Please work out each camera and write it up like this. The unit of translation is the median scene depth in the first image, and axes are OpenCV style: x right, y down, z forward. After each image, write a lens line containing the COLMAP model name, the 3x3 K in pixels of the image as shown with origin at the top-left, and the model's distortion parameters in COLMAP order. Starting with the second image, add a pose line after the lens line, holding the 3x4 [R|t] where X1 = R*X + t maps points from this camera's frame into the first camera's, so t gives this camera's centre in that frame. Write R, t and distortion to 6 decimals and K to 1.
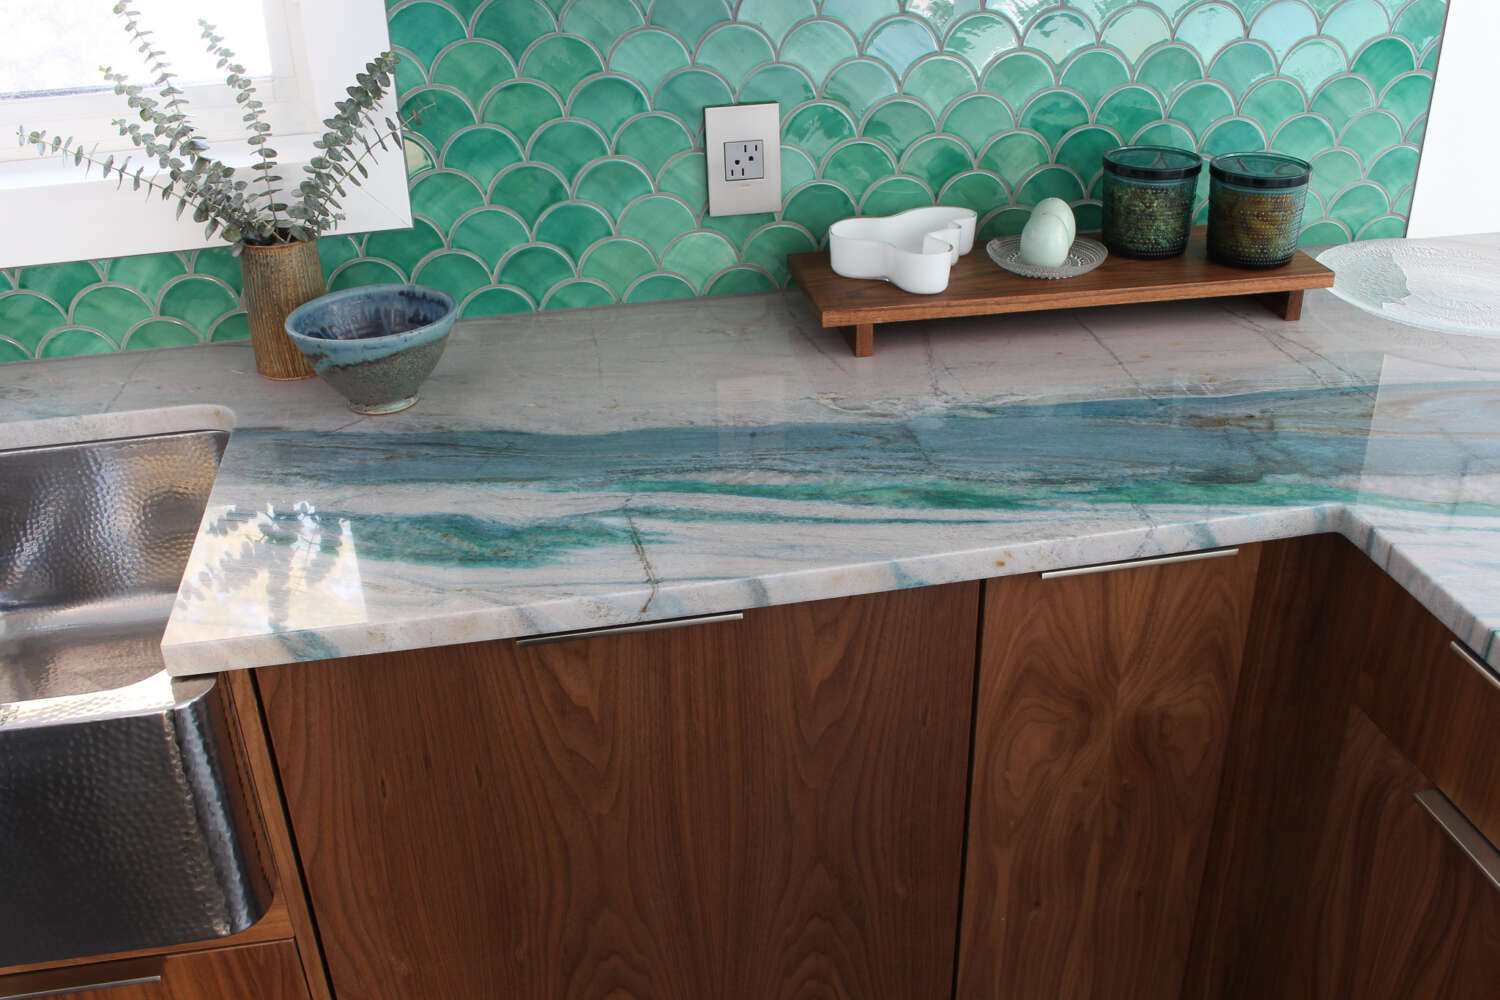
lens RADIAL K [[1385.4, 0, 750.0], [0, 1385.4, 500.0], [0, 0, 1]] dist [-0.149807, 0.134344]
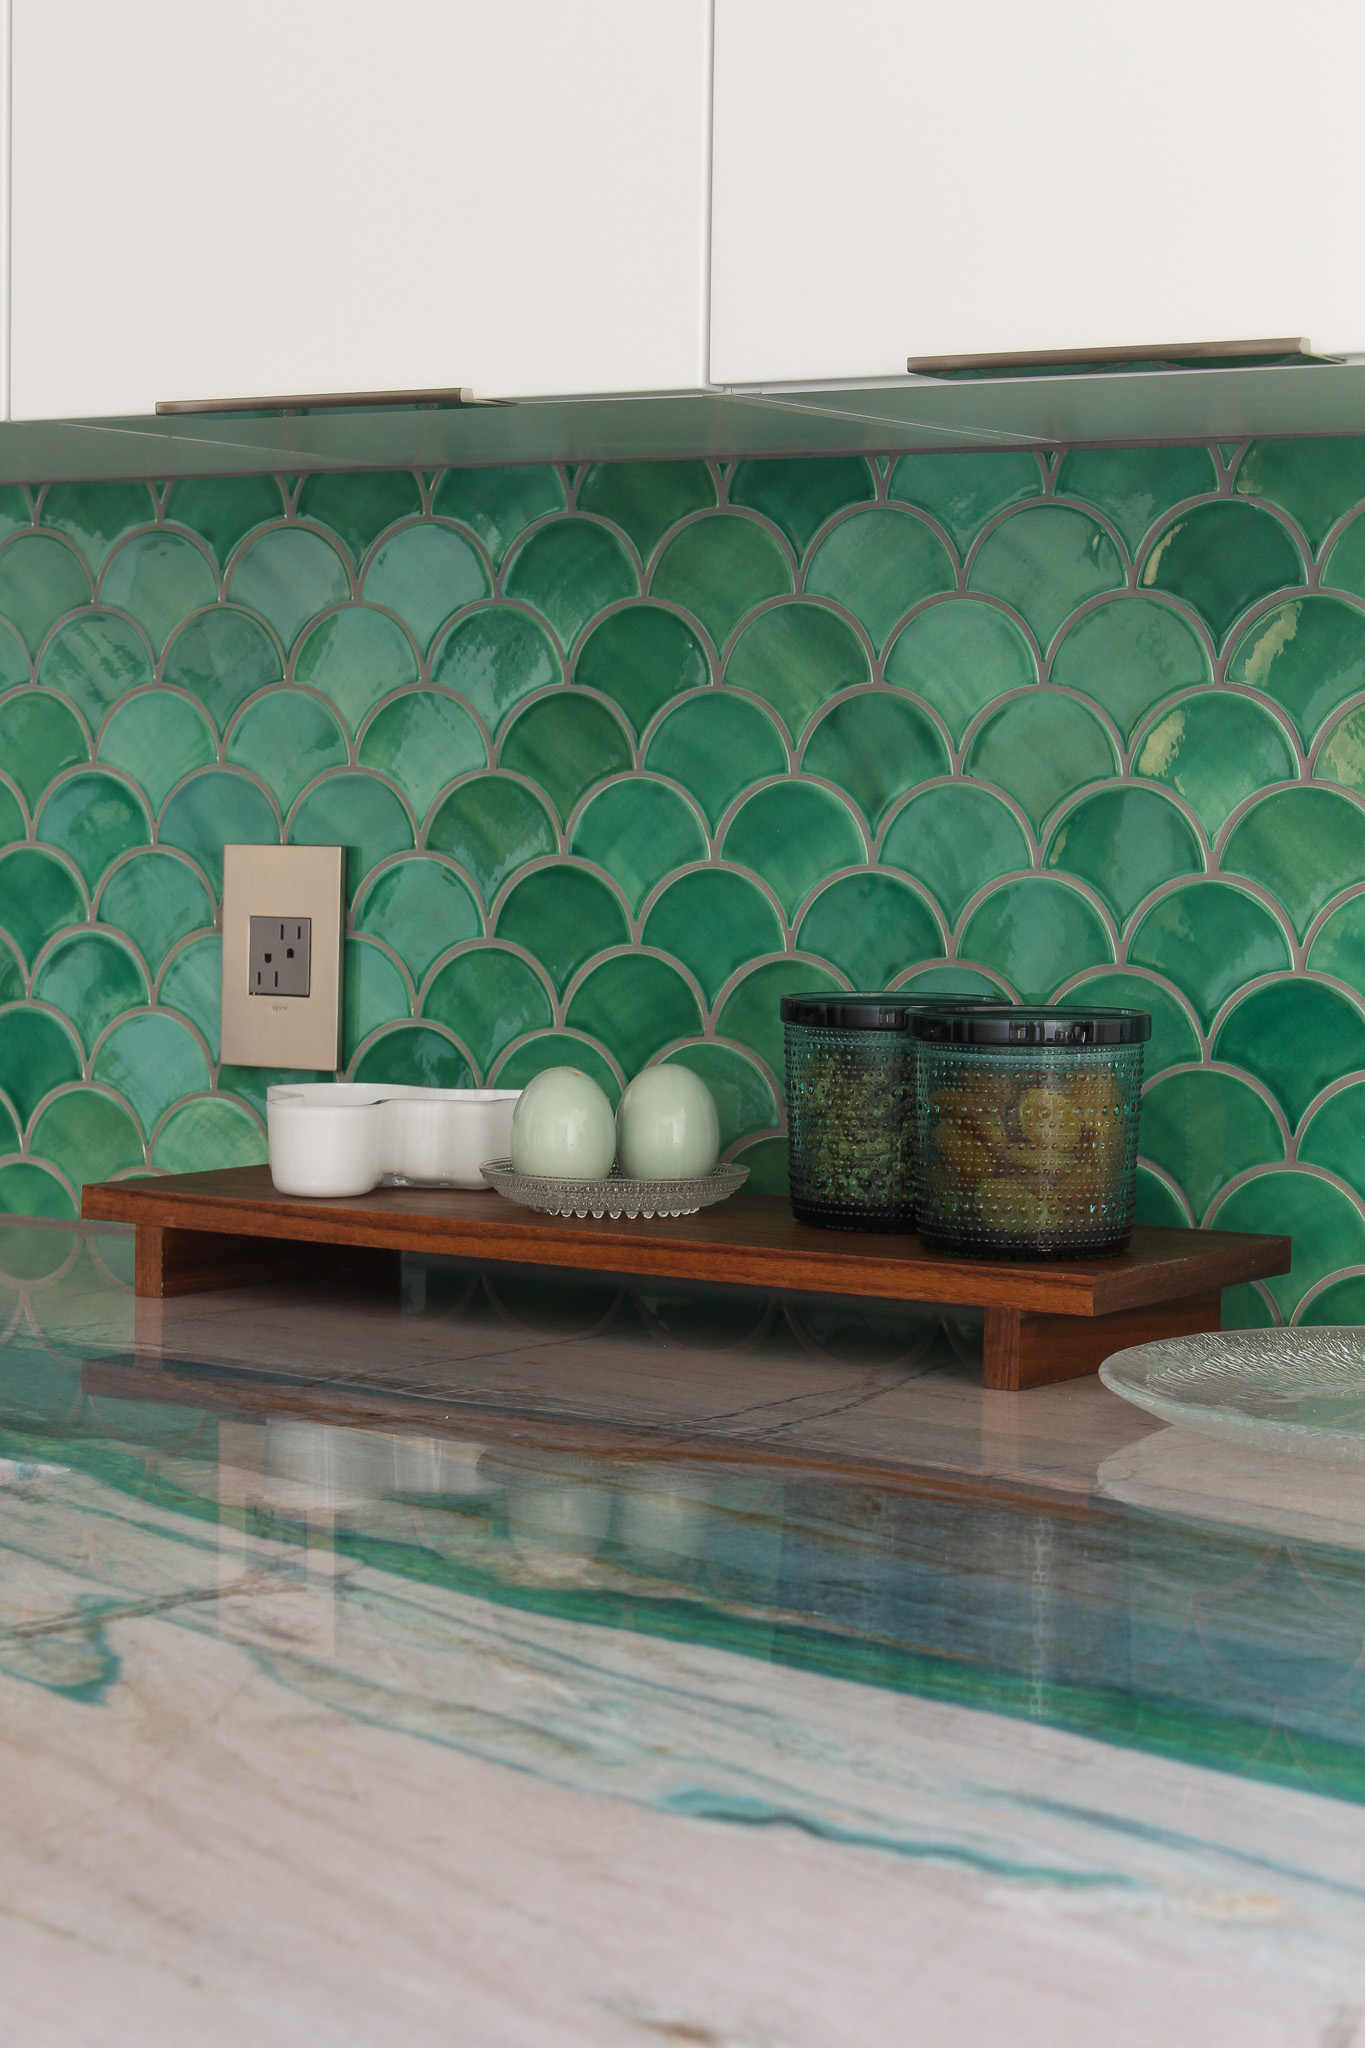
lens RADIAL K [[4078.0, 0, 682.5], [0, 4078.0, 1024.0], [0, 0, 1]] dist [-0.013219, 0.281514]
pose [[0.719473, 0.073865, -0.690582, 1.256844], [-0.362312, 0.888225, -0.282465, 0.153440], [0.592528, 0.453432, 0.665816, 0.136591]]
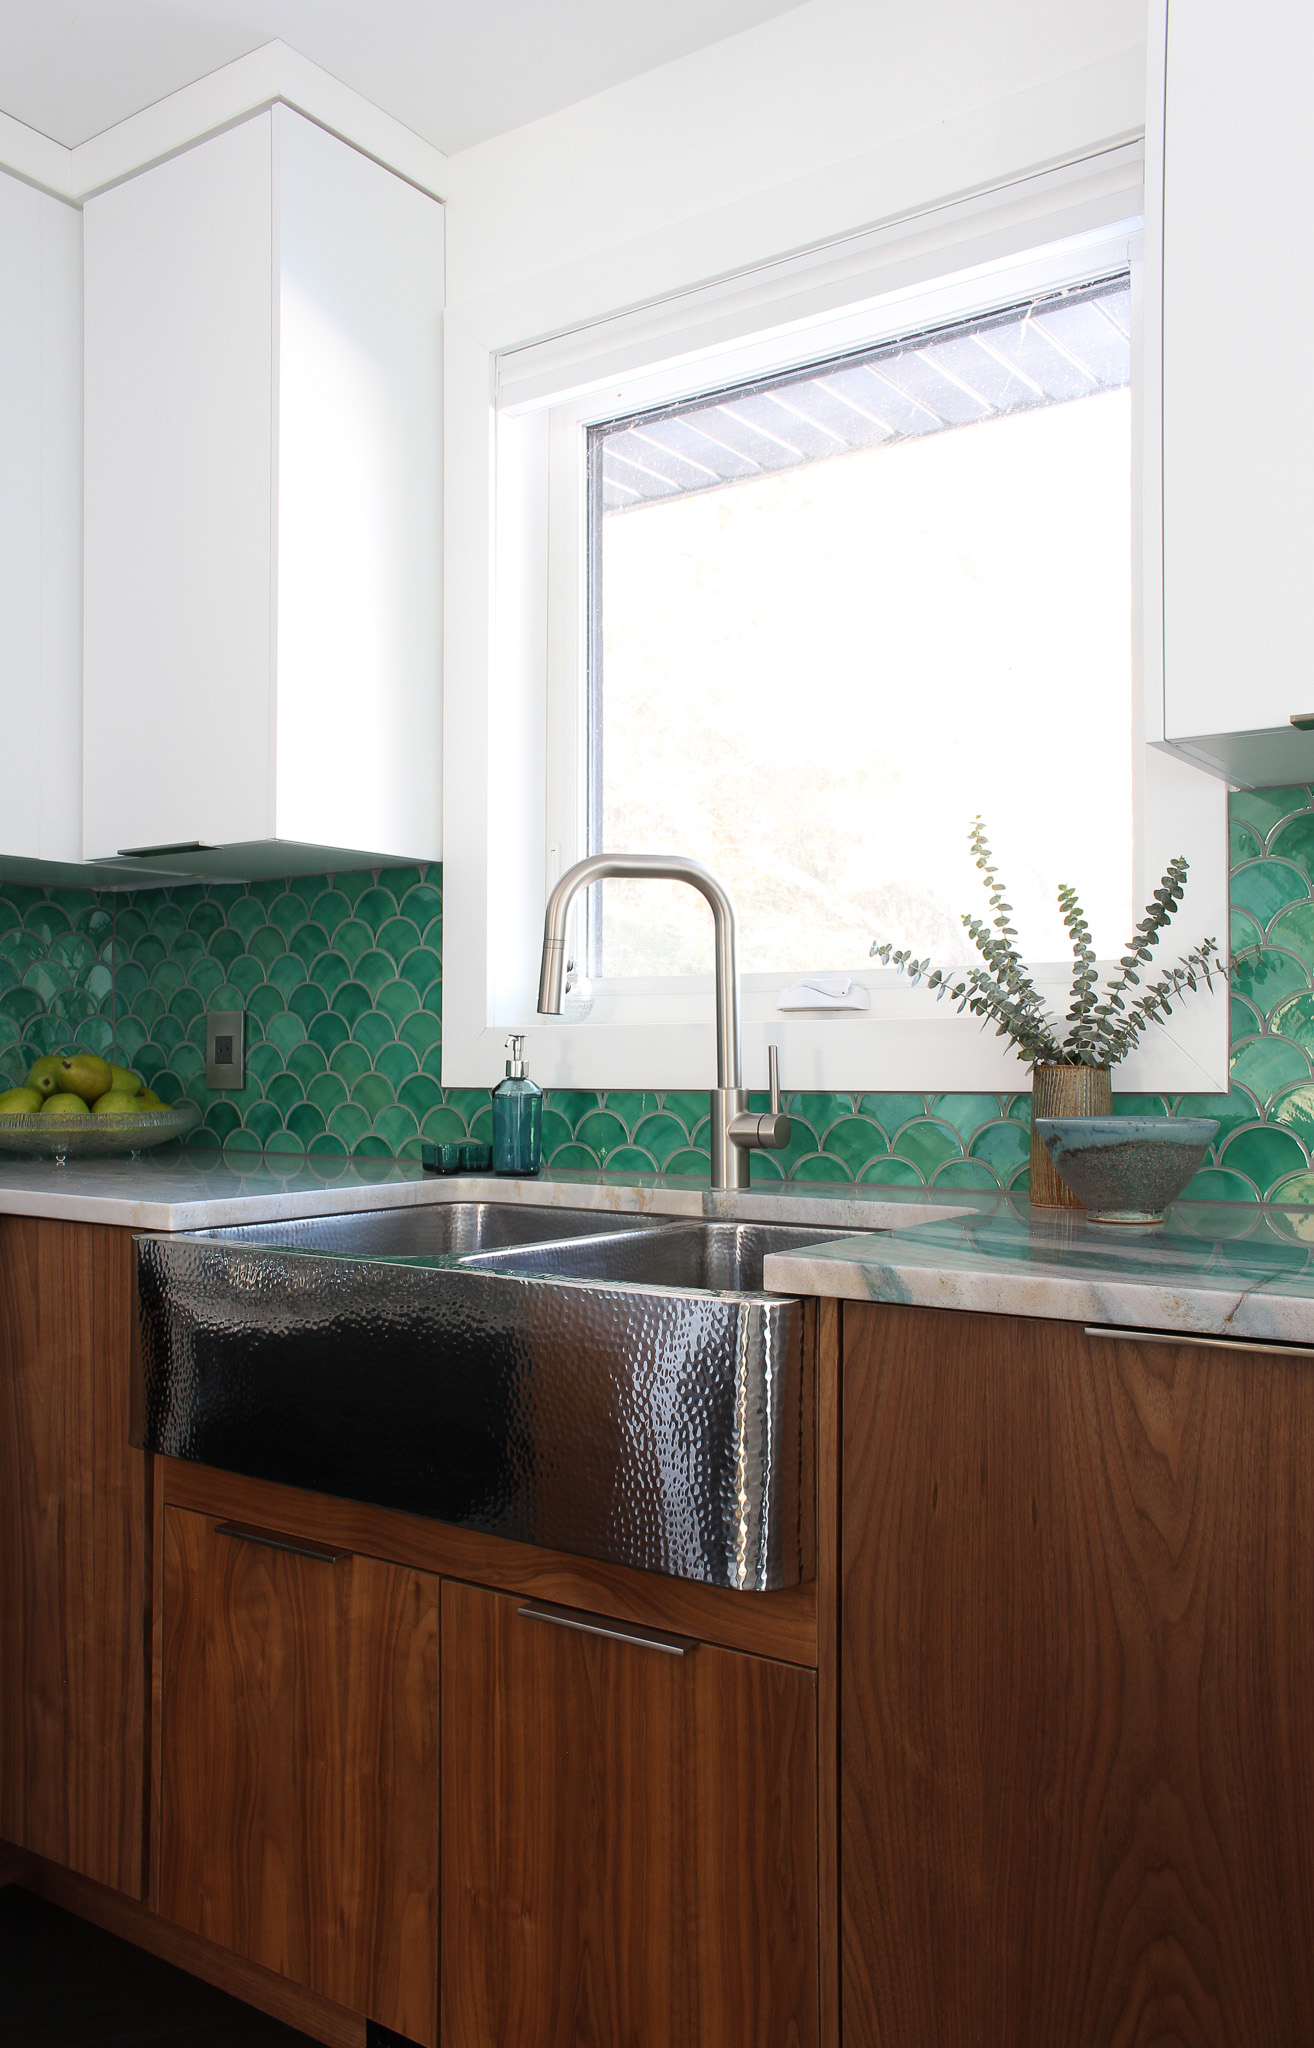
lens RADIAL K [[1637.7, 0, 632.8], [0, 1637.7, 1036.5], [0, 0, 1]] dist [-0.035459, 0.114325]
pose [[0.689166, 0.015735, -0.724432, 0.312491], [-0.355156, 0.878775, -0.318779, 0.296776], [0.631596, 0.476978, 0.611210, 0.044493]]
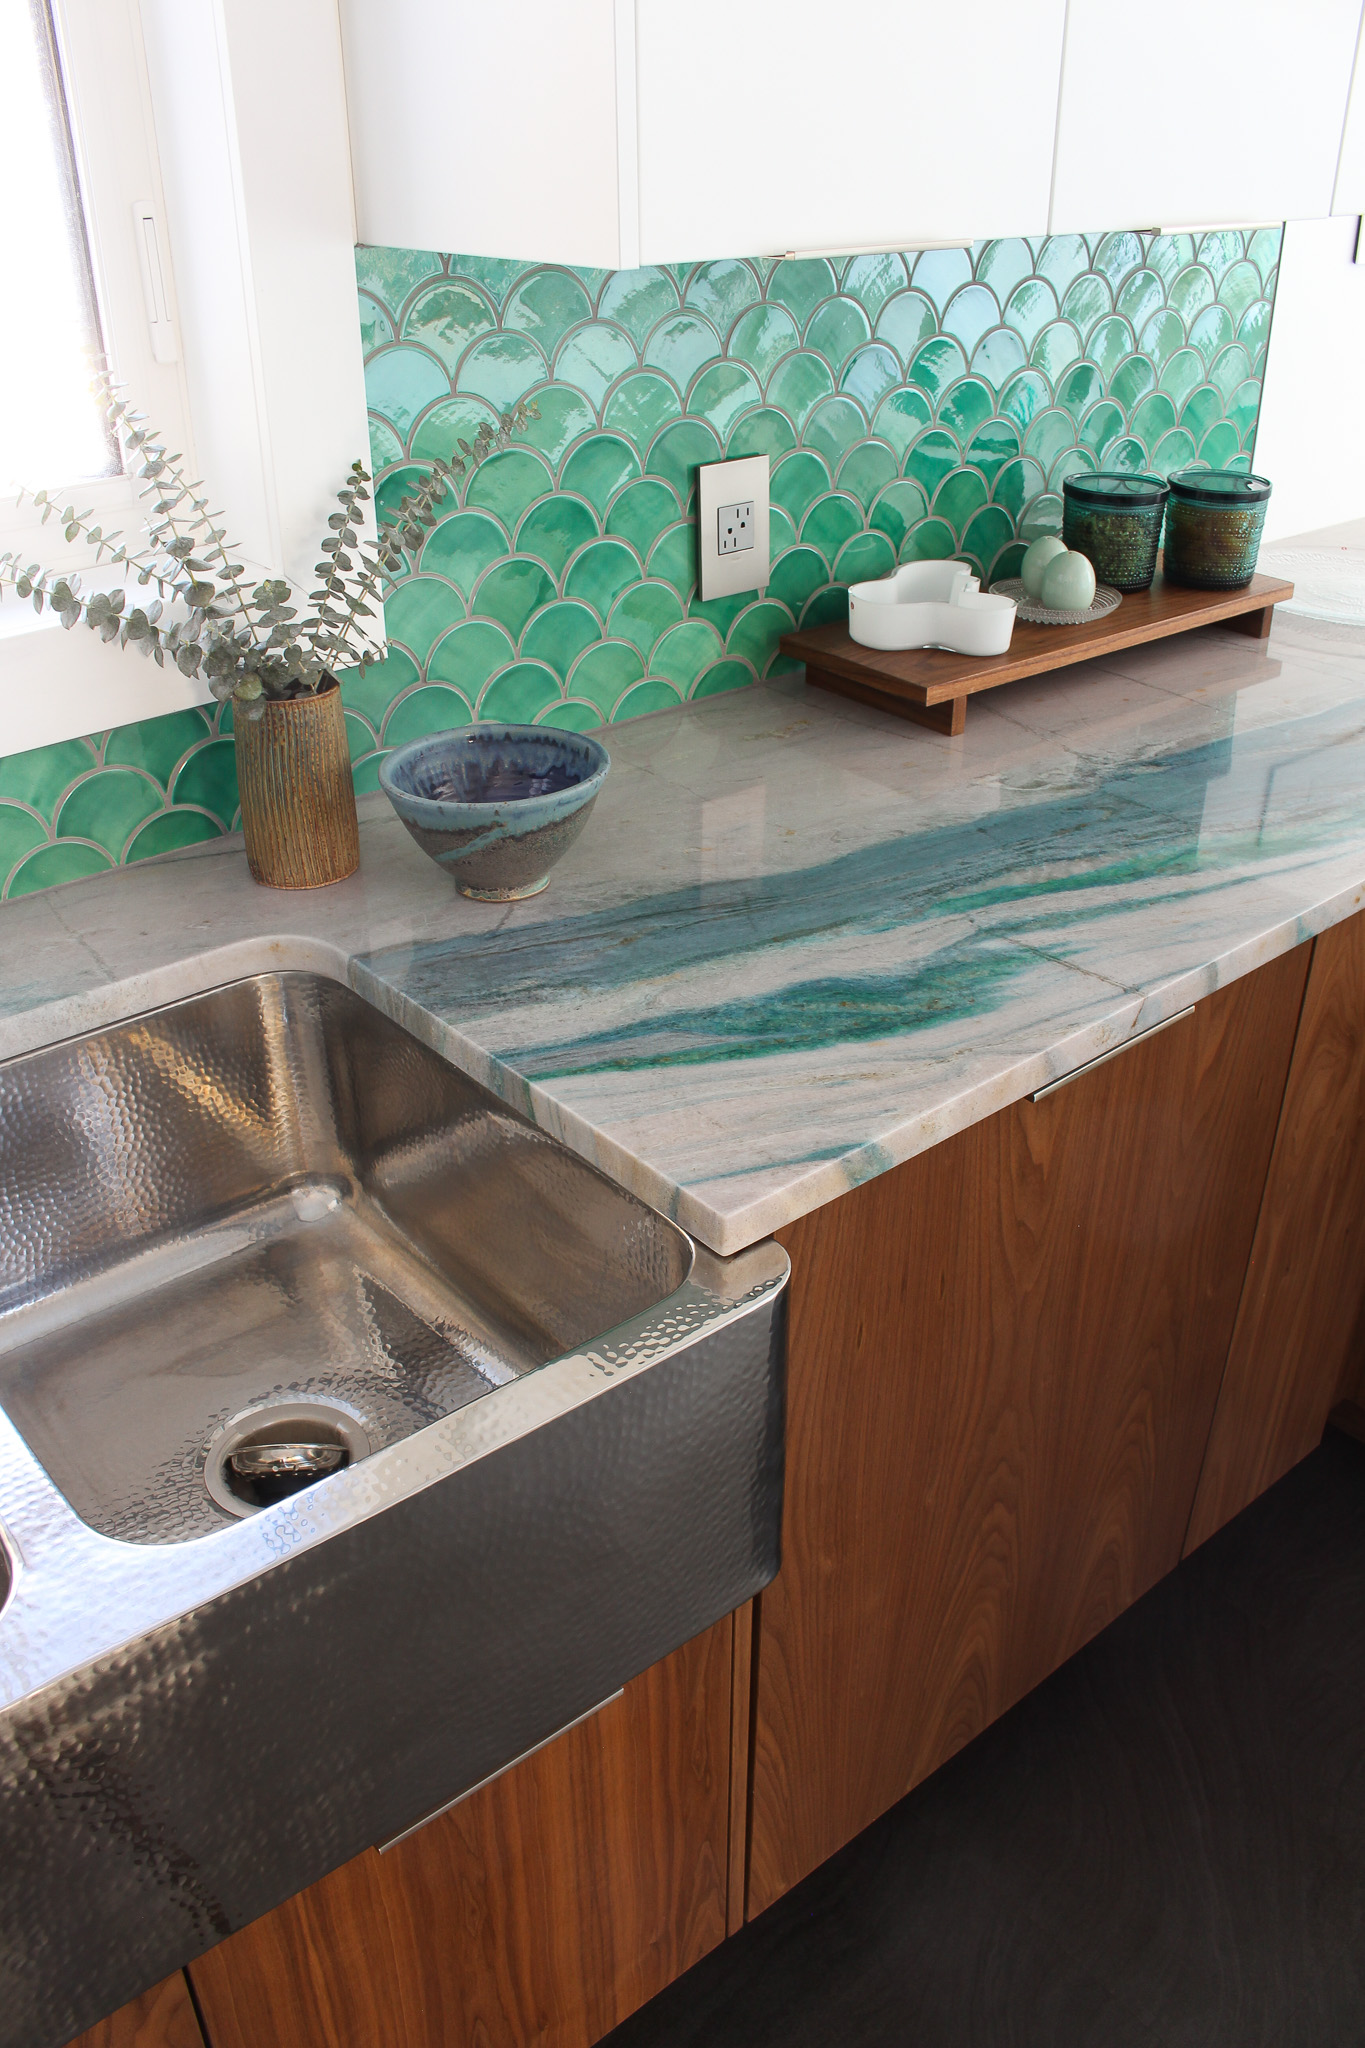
lens RADIAL K [[1681.0, 0, 682.5], [0, 1681.0, 1024.0], [0, 0, 1]] dist [-0.161182, 0.122630]
pose [[0.870635, -0.227065, 0.436391, -0.601337], [0.214751, 0.973540, 0.078111, -0.048207], [-0.442580, 0.025709, 0.896360, 0.149630]]
